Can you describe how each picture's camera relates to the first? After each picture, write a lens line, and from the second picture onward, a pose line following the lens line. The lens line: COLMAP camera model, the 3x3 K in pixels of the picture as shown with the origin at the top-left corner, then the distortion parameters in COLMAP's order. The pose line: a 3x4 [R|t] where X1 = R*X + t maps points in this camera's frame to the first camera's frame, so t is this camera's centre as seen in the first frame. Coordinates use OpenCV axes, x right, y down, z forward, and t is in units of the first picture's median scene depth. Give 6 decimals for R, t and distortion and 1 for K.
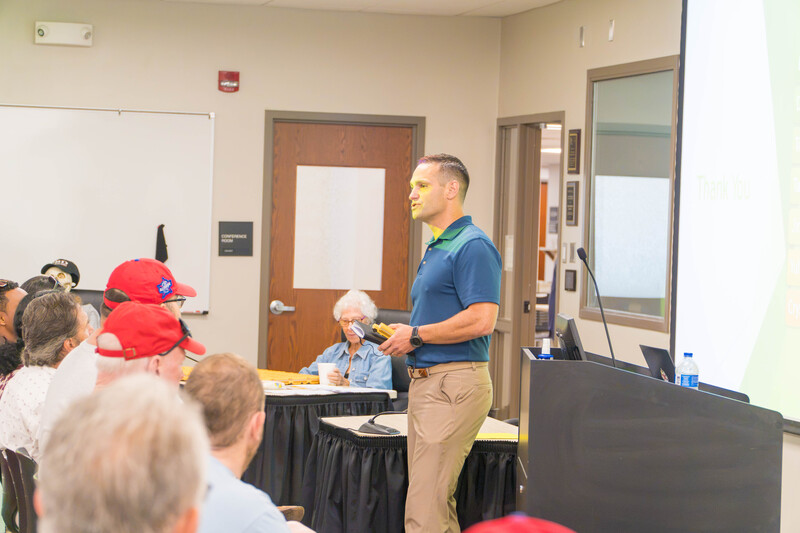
lens RADIAL K [[2383.4, 0, 401.6], [0, 2383.4, 265.8], [0, 0, 1]] dist [-0.049851, 0.000000]
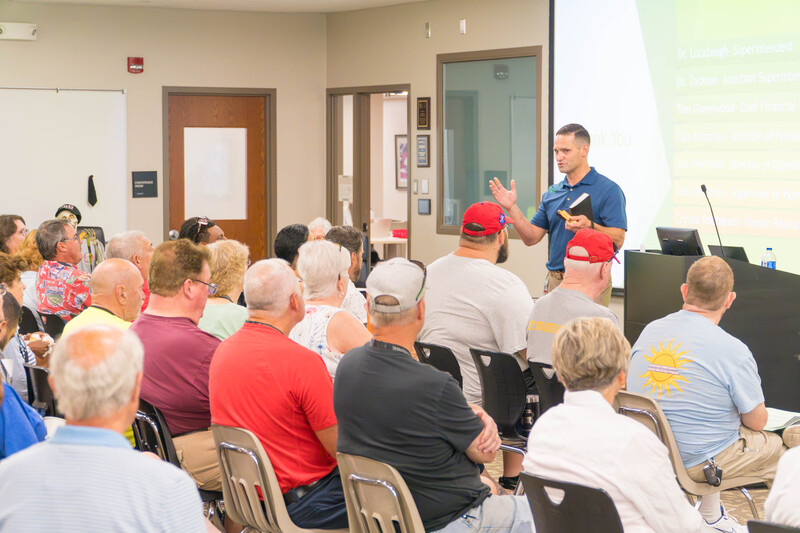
lens RADIAL K [[2015.8, 0, 399.3], [0, 2015.8, 266.4], [0, 0, 1]] dist [-0.121448, 0.000000]
pose [[0.960669, -0.043845, 0.274211, -0.242084], [0.033507, 0.998544, 0.042275, -0.008356], [-0.275666, -0.031425, 0.960740, -0.111248]]
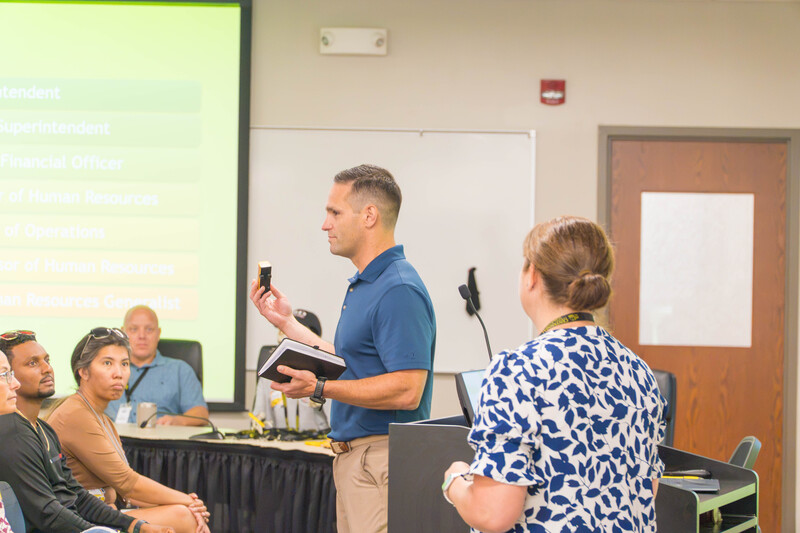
lens RADIAL K [[2800.6, 0, 399.4], [0, 2800.6, 266.7], [0, 0, 1]] dist [0.048277, 0.000000]
pose [[0.941409, -0.011403, -0.337074, 0.202376], [0.004640, 0.999772, -0.020863, 0.002704], [0.337234, 0.018077, 0.941247, 0.074932]]
